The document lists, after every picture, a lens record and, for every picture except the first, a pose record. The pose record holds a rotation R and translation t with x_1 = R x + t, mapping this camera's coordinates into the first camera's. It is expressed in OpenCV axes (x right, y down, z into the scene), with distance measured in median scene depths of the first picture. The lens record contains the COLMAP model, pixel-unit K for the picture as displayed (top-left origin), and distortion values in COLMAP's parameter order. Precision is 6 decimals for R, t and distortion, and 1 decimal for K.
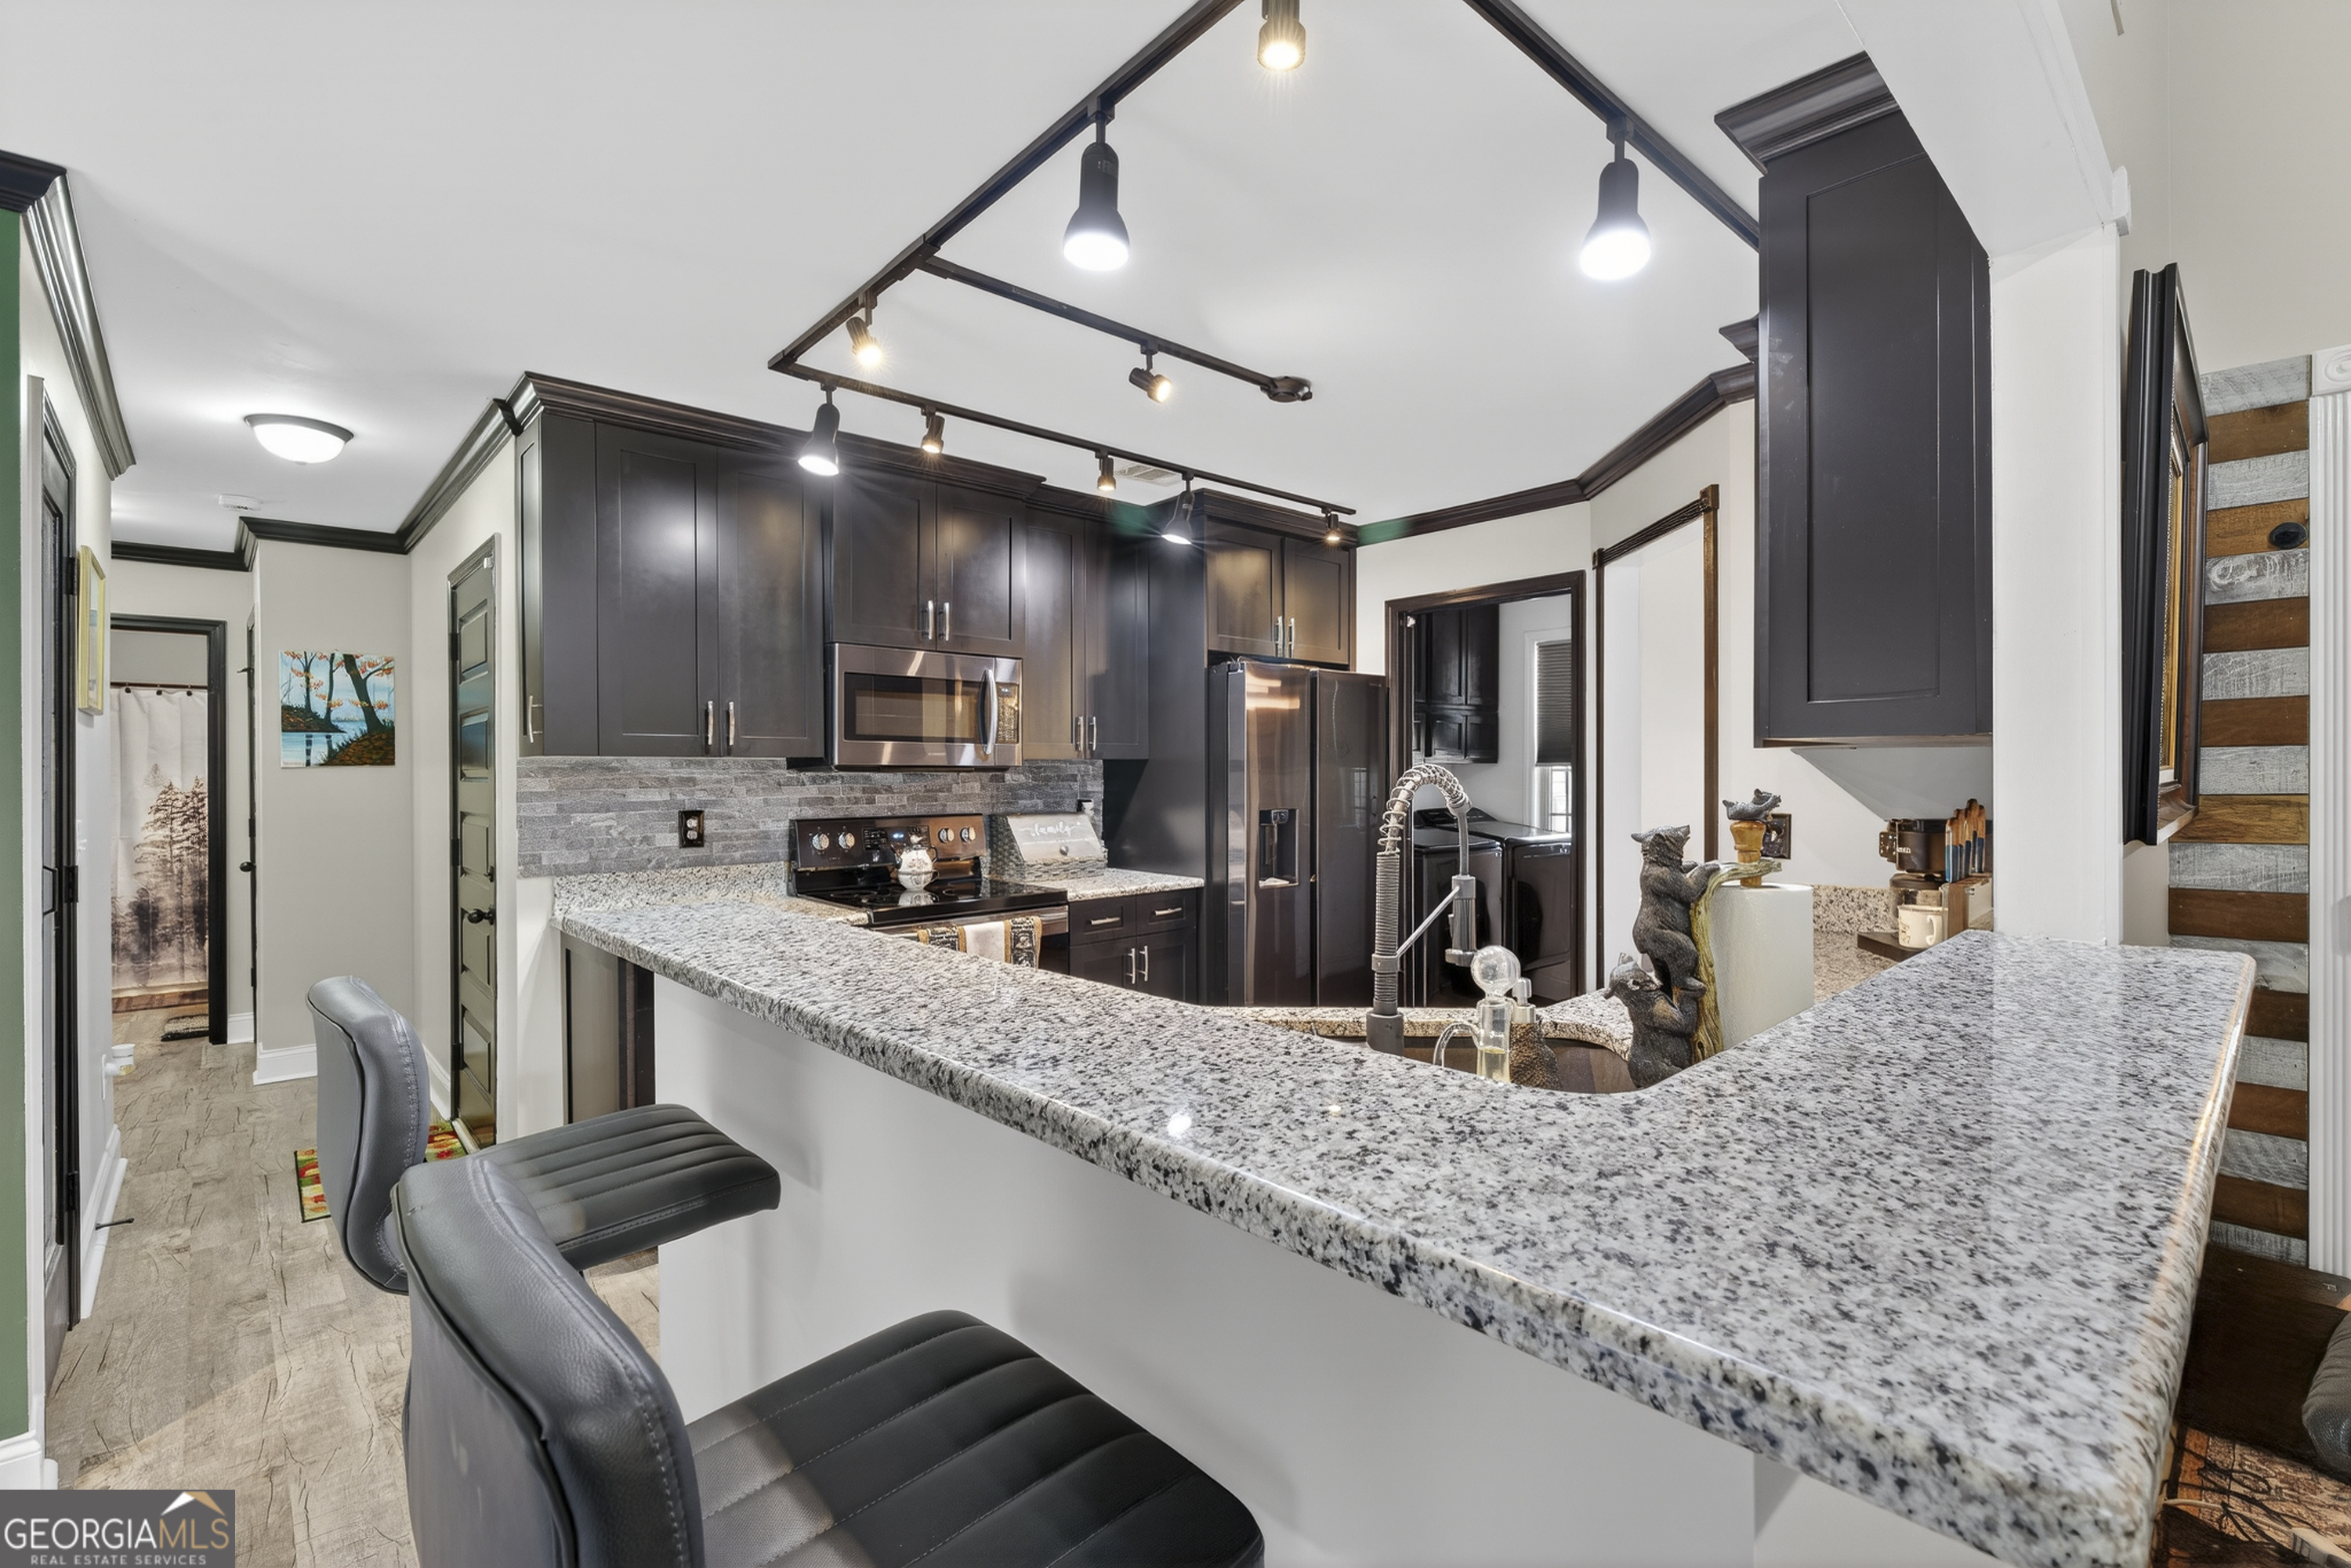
lens RADIAL K [[1044.1, 0, 1173.4], [0, 1044.1, 781.7], [0, 0, 1]] dist [-0.003089, 0.000009]
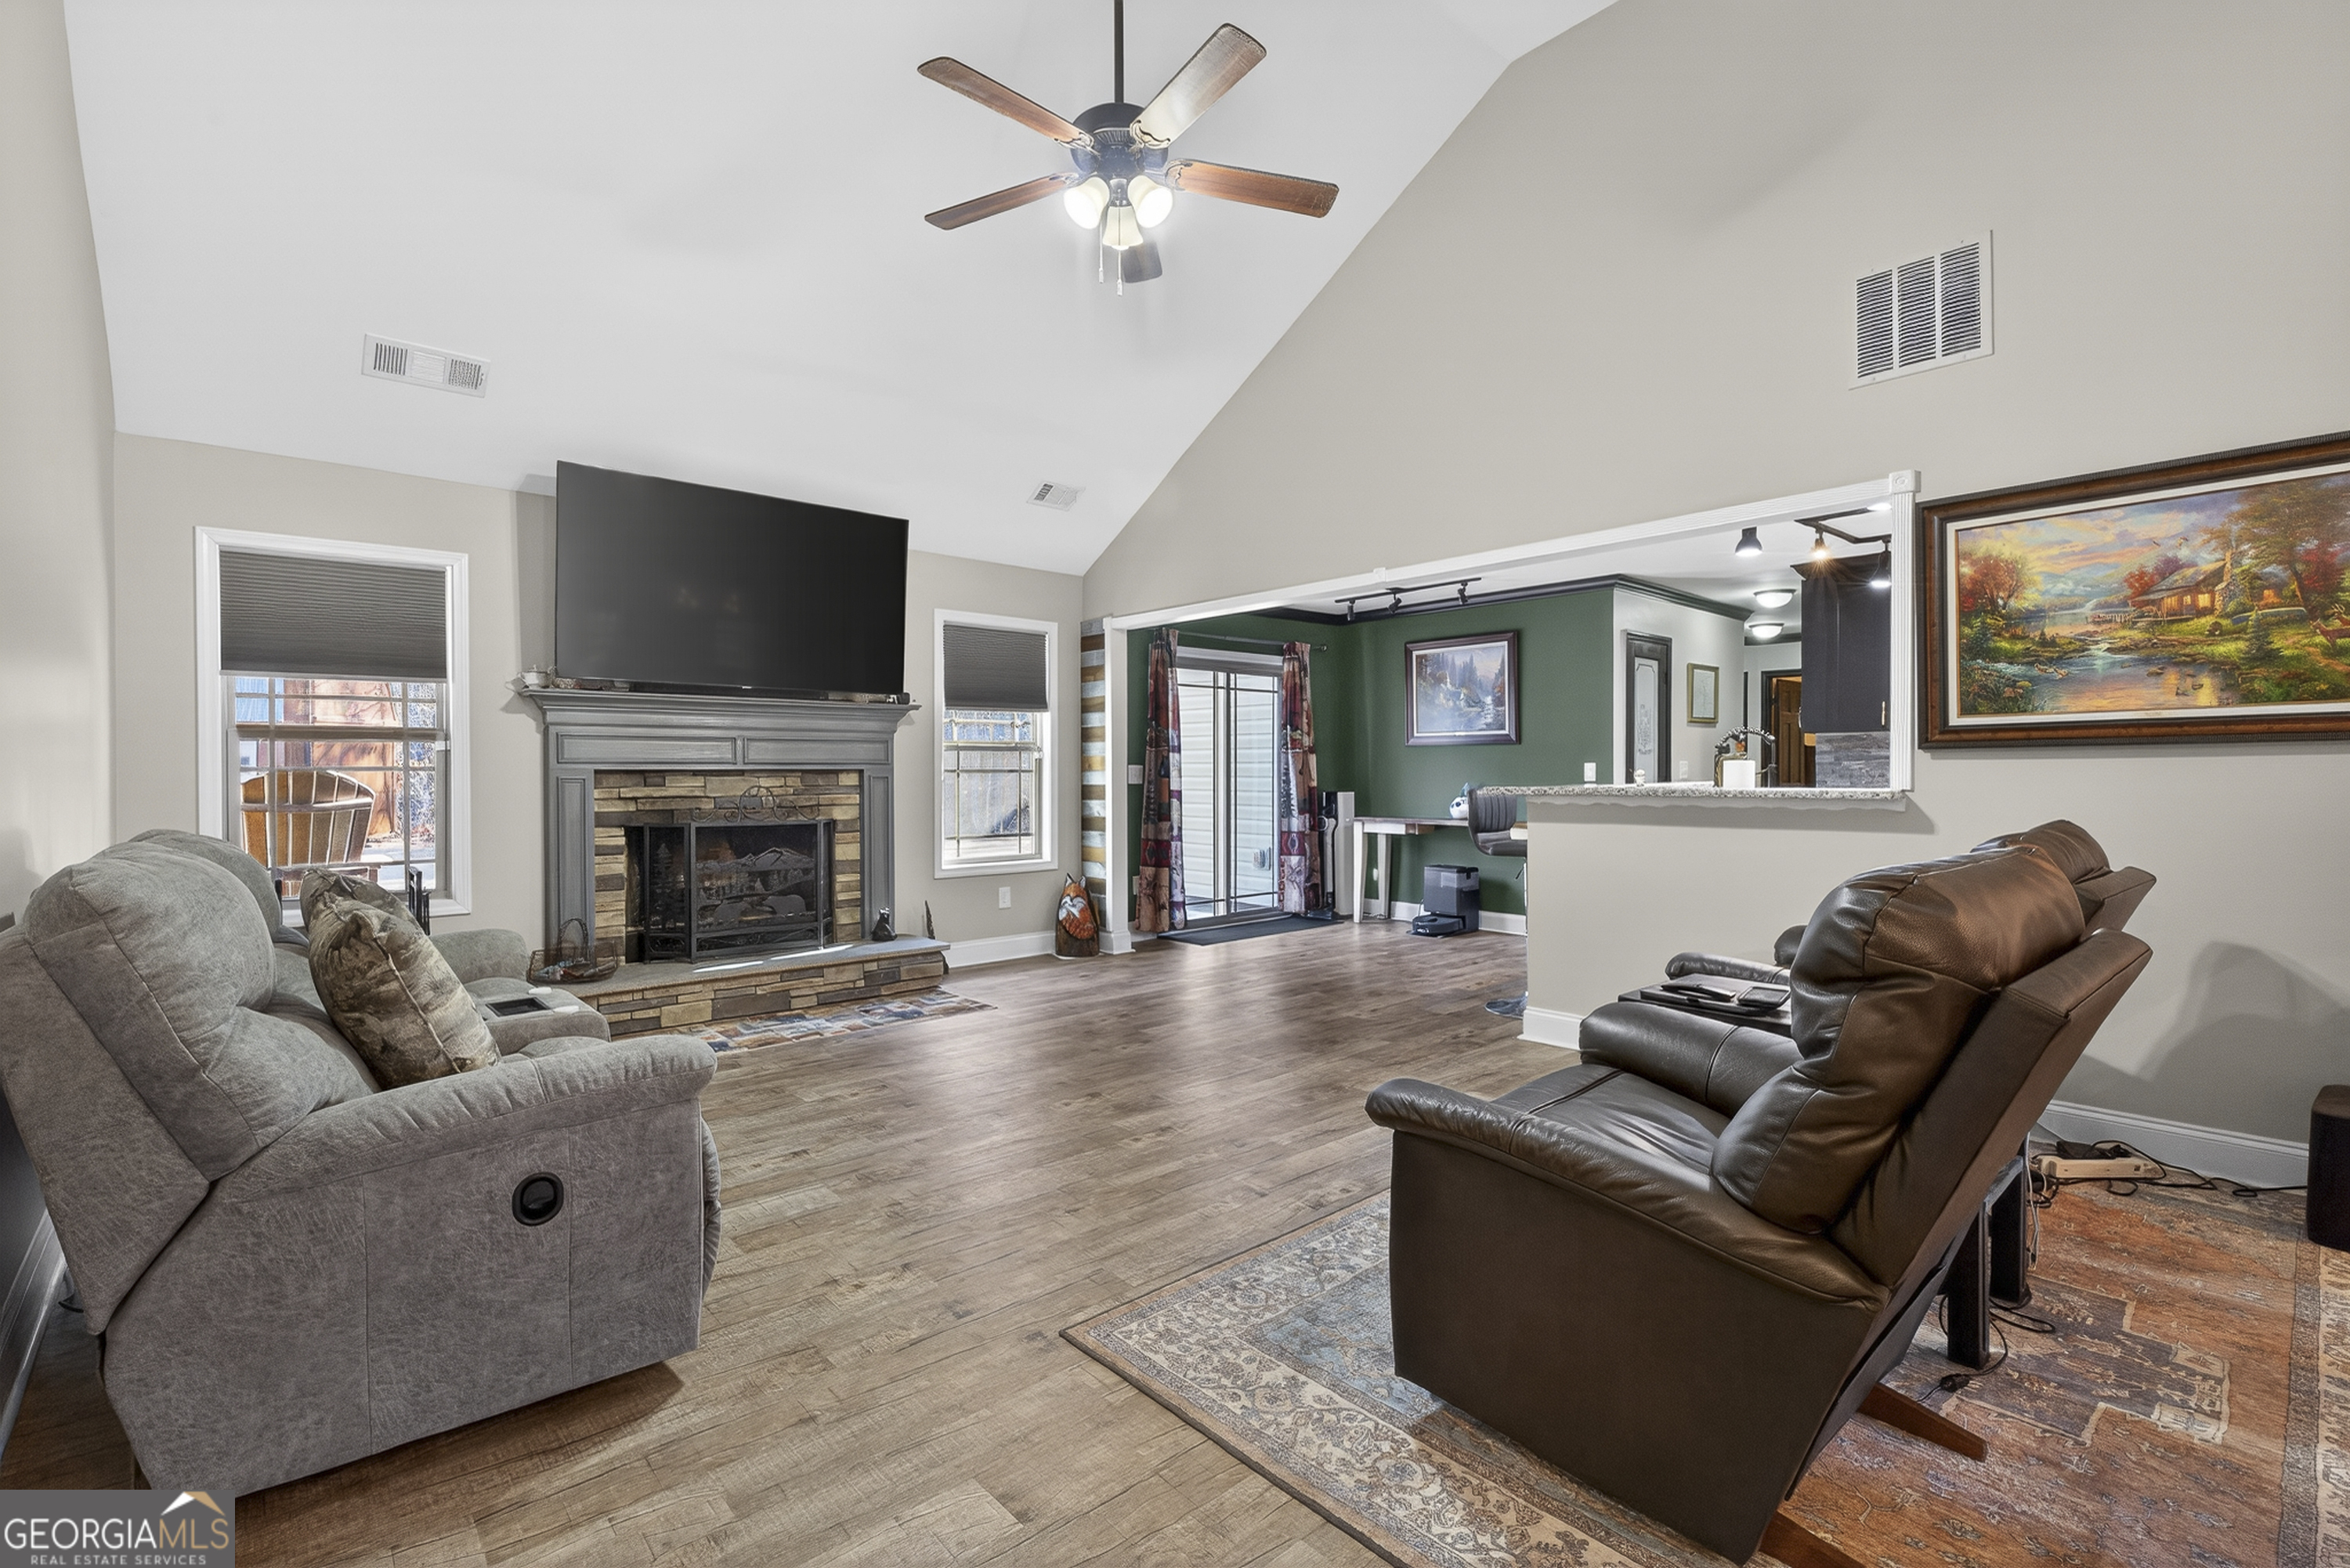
lens RADIAL K [[1043.6, 0, 1164.6], [0, 1043.6, 780.2], [0, 0, 1]] dist [-0.003089, 0.000009]
pose [[-0.024562, 0.011774, -0.999629, 1.291330], [-0.003559, 0.999923, 0.011865, 0.041809], [0.999692, 0.003849, -0.024519, -0.237104]]
